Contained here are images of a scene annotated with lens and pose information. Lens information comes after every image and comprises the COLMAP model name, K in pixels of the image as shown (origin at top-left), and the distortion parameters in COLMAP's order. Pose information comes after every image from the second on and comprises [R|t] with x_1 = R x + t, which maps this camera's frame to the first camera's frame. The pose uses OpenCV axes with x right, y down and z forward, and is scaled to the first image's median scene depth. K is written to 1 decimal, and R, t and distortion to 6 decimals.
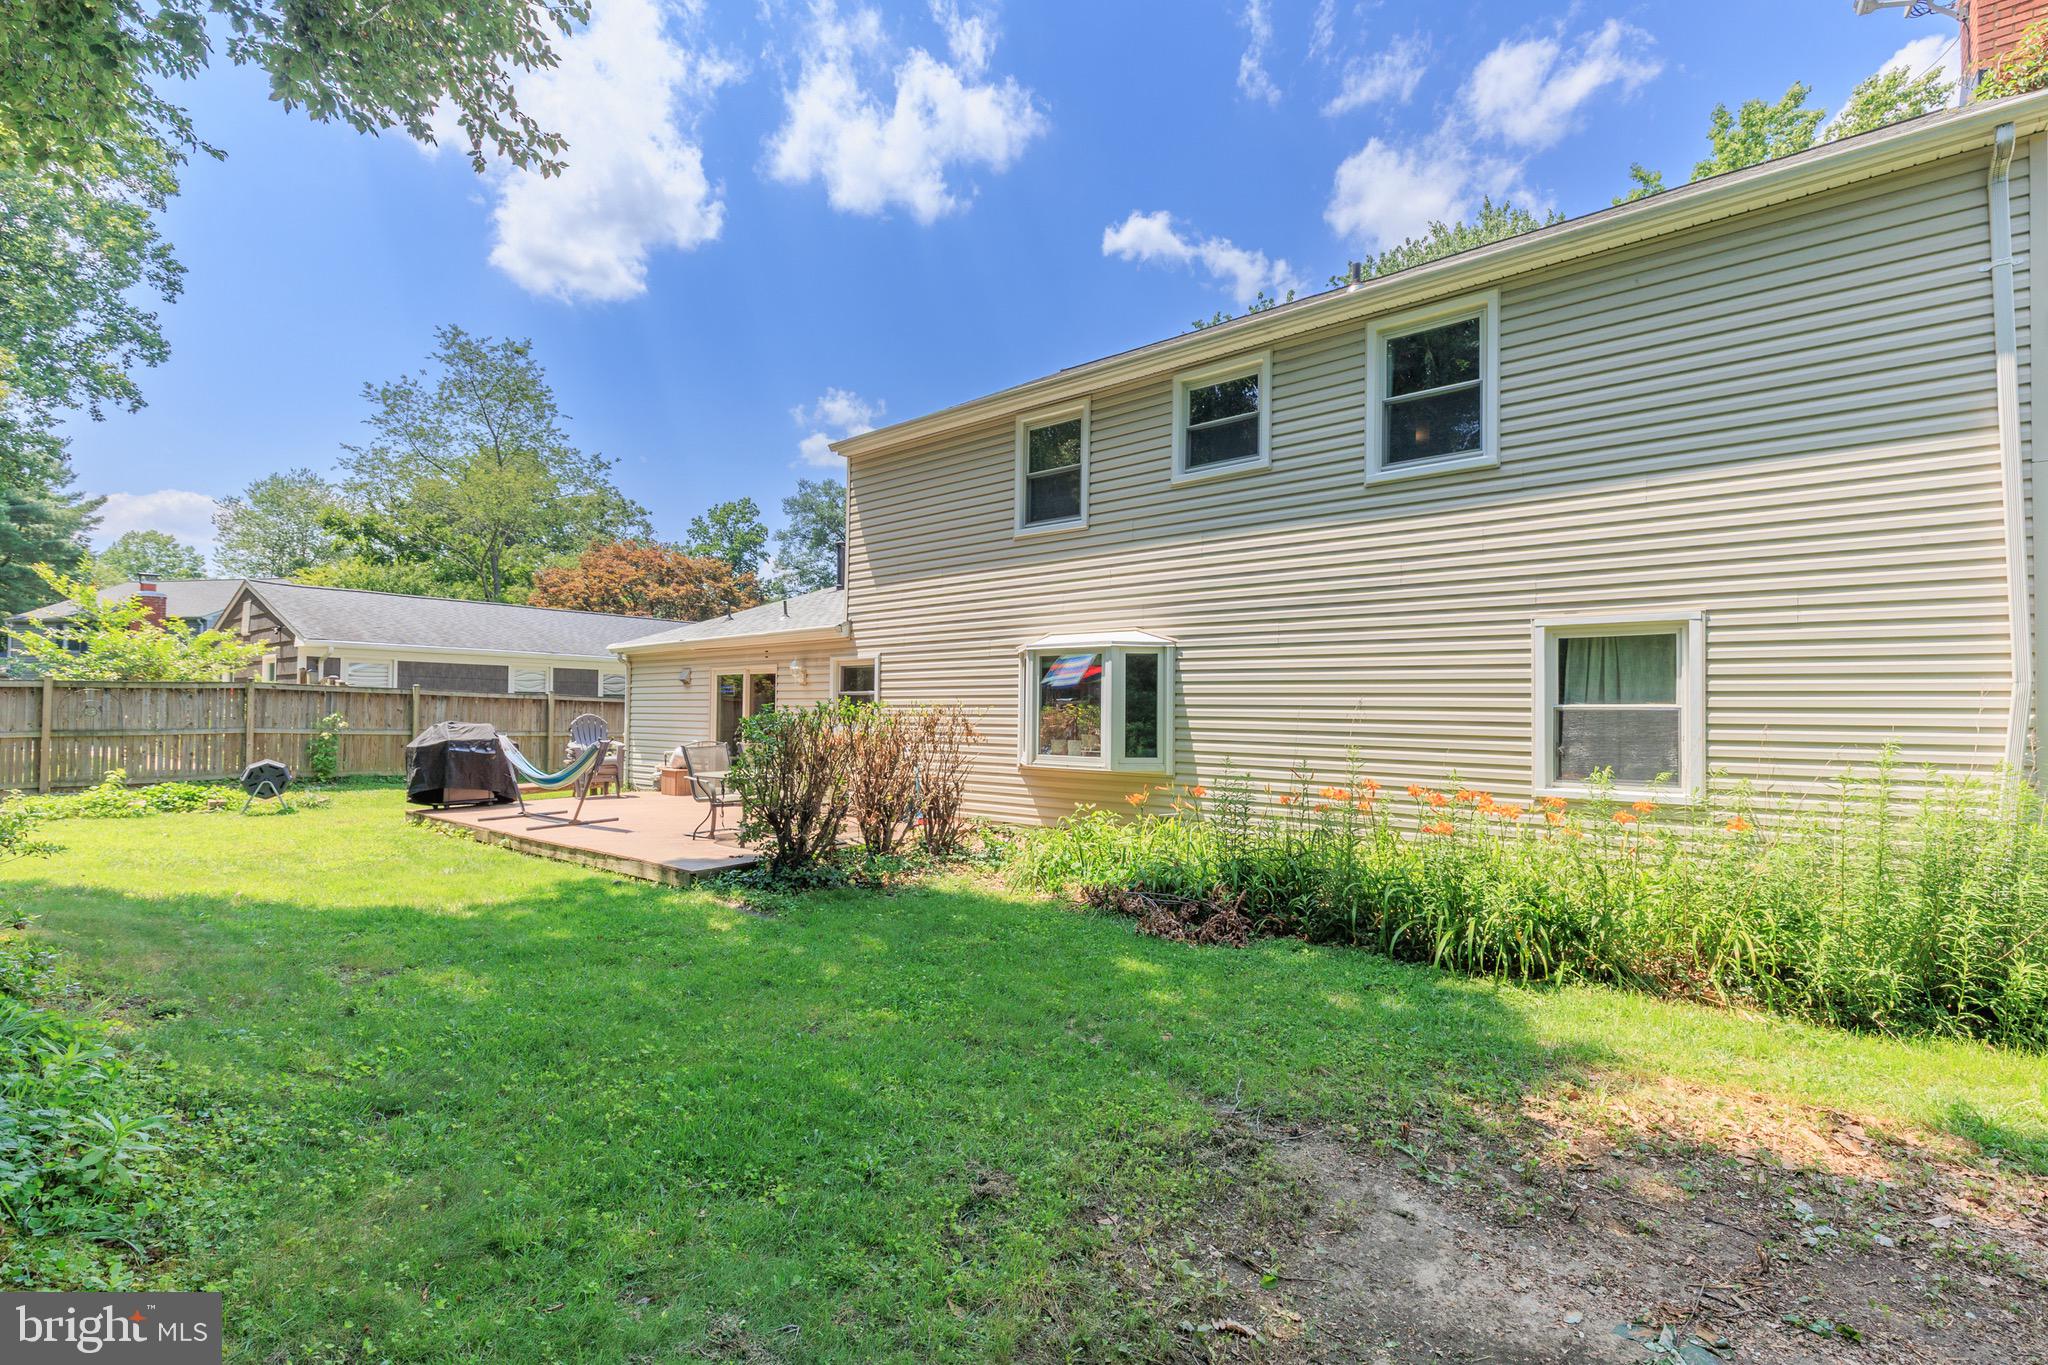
lens RADIAL K [[932.3, 0, 1025.3], [0, 932.3, 685.5], [0, 0, 1]] dist [0.003669, -0.000040]
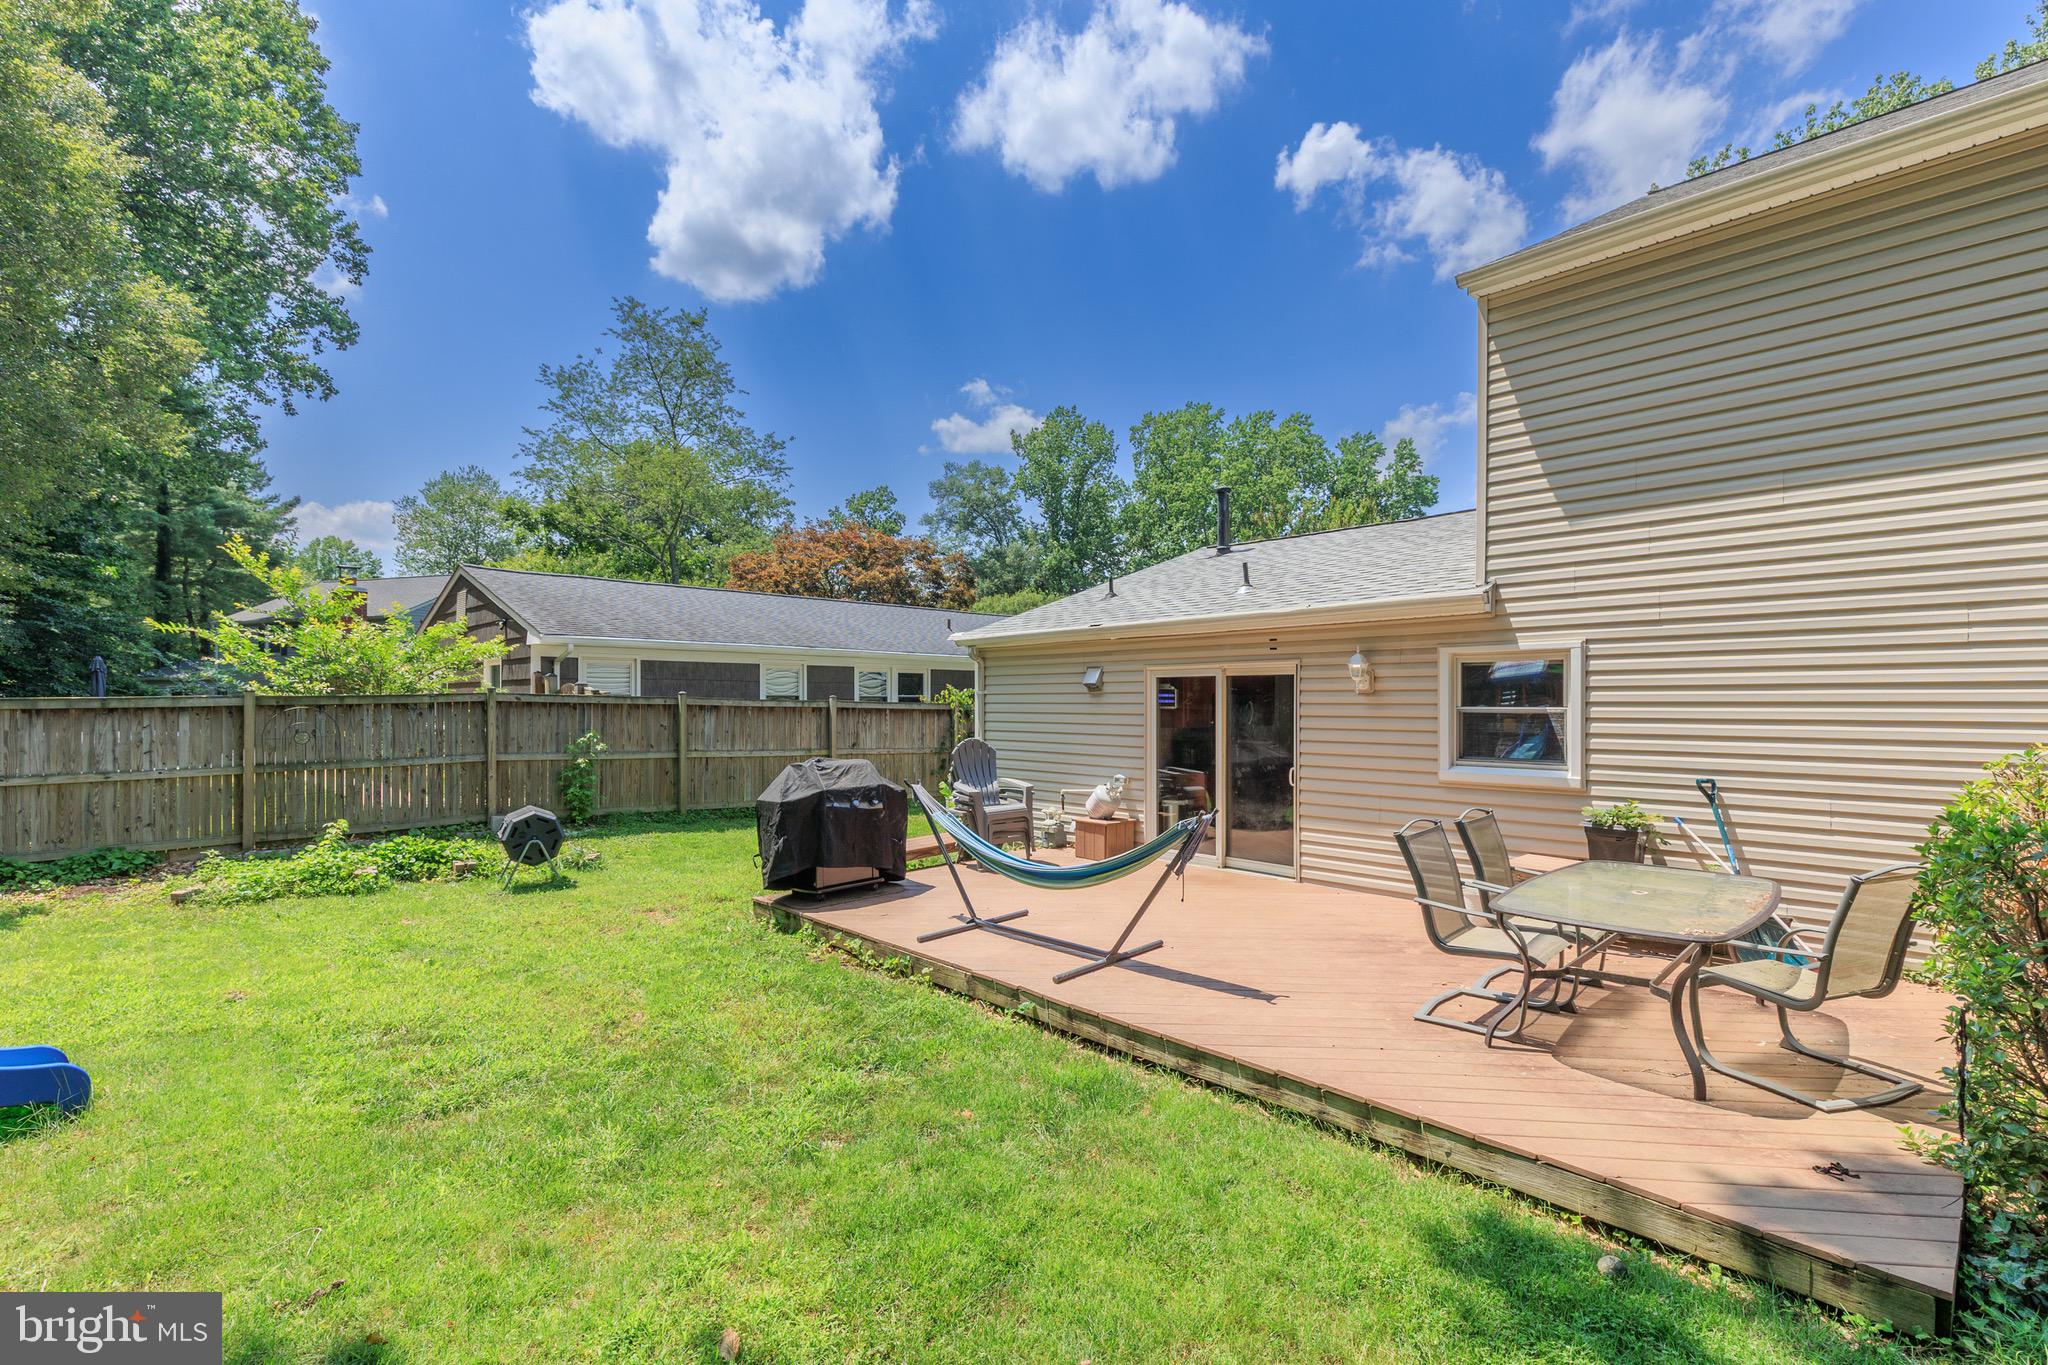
lens RADIAL K [[932.3, 0, 1023.0], [0, 932.3, 687.1], [0, 0, 1]] dist [0.003669, -0.000040]
pose [[0.992991, -0.011157, -0.117663, -0.163178], [0.013082, 0.999793, 0.015596, -0.007434], [0.117465, -0.017026, 0.992931, 0.157936]]
